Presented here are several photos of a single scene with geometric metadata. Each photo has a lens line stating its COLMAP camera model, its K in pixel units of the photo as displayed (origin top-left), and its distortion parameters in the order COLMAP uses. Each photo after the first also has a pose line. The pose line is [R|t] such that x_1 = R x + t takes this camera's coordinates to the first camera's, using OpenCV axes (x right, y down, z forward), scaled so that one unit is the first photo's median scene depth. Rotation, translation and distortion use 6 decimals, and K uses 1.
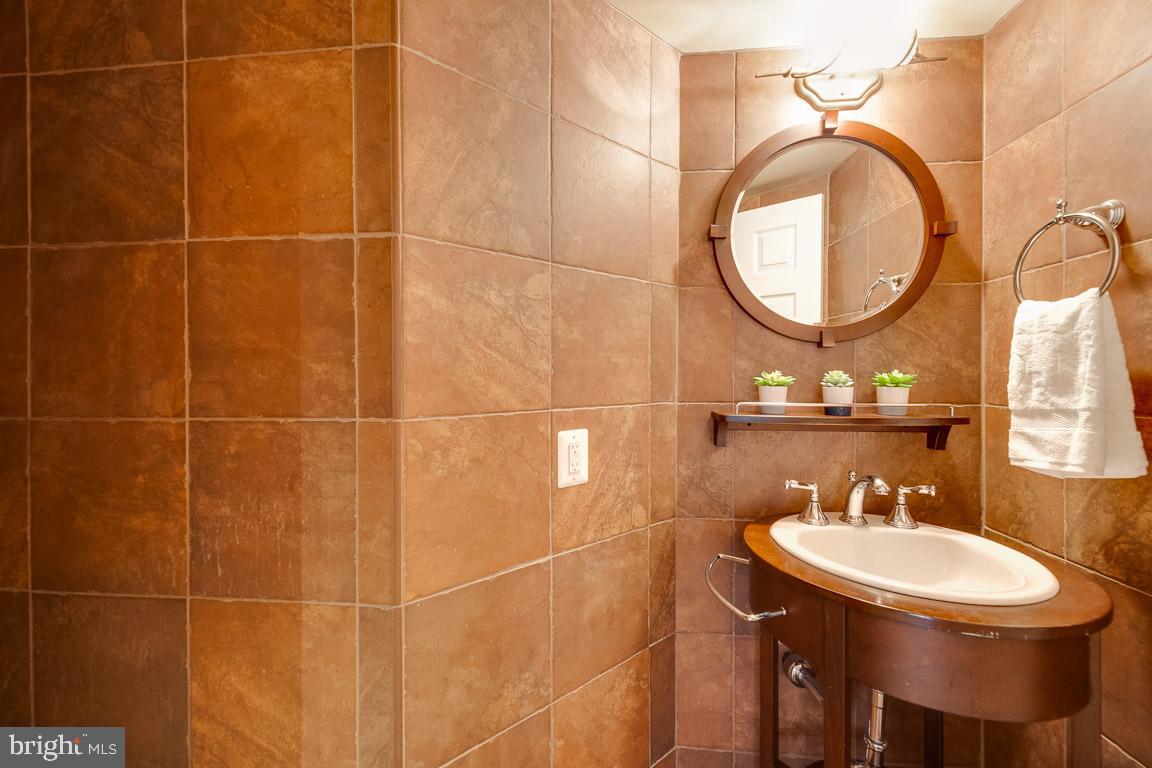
lens RADIAL K [[477.4, 0, 578.3], [0, 477.4, 381.4], [0, 0, 1]] dist [0.001525, 0.000102]
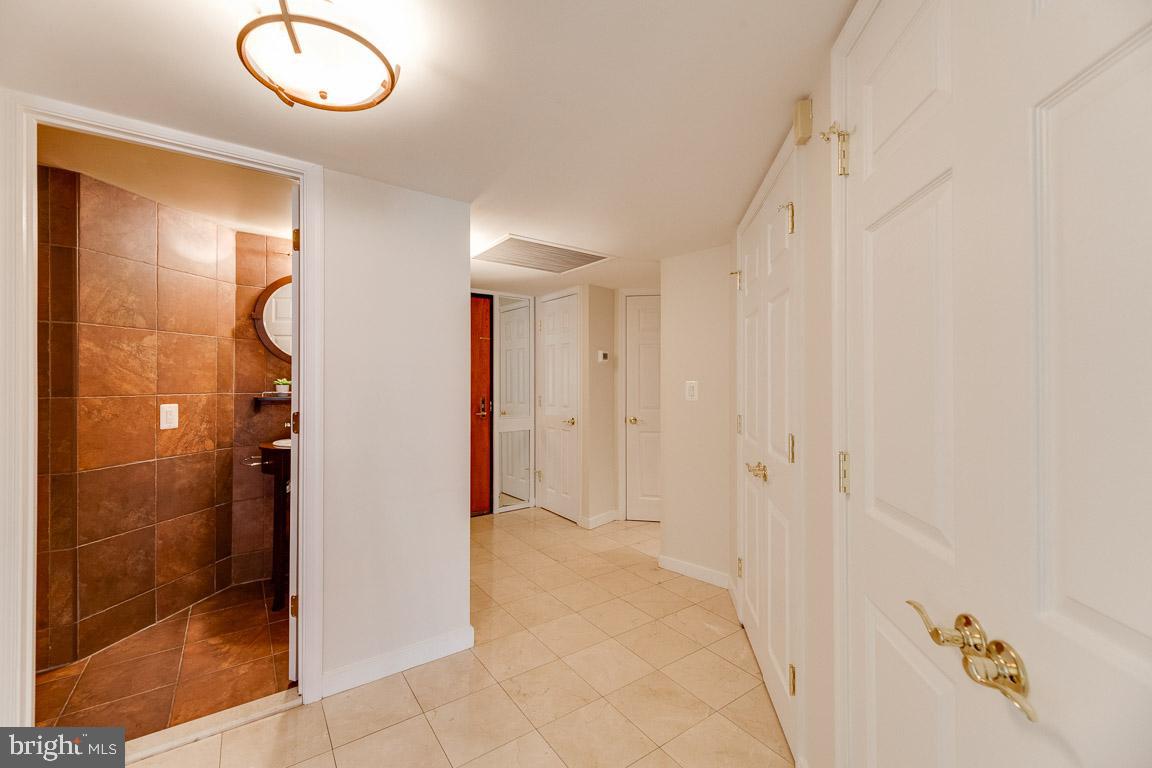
lens RADIAL K [[477.4, 0, 578.3], [0, 477.4, 381.4], [0, 0, 1]] dist [0.001525, 0.000102]
pose [[0.771034, 0.005268, 0.636772, 0.038307], [0.001263, 0.999951, -0.009803, 0.017710], [-0.636793, 0.008363, 0.770990, -1.850631]]
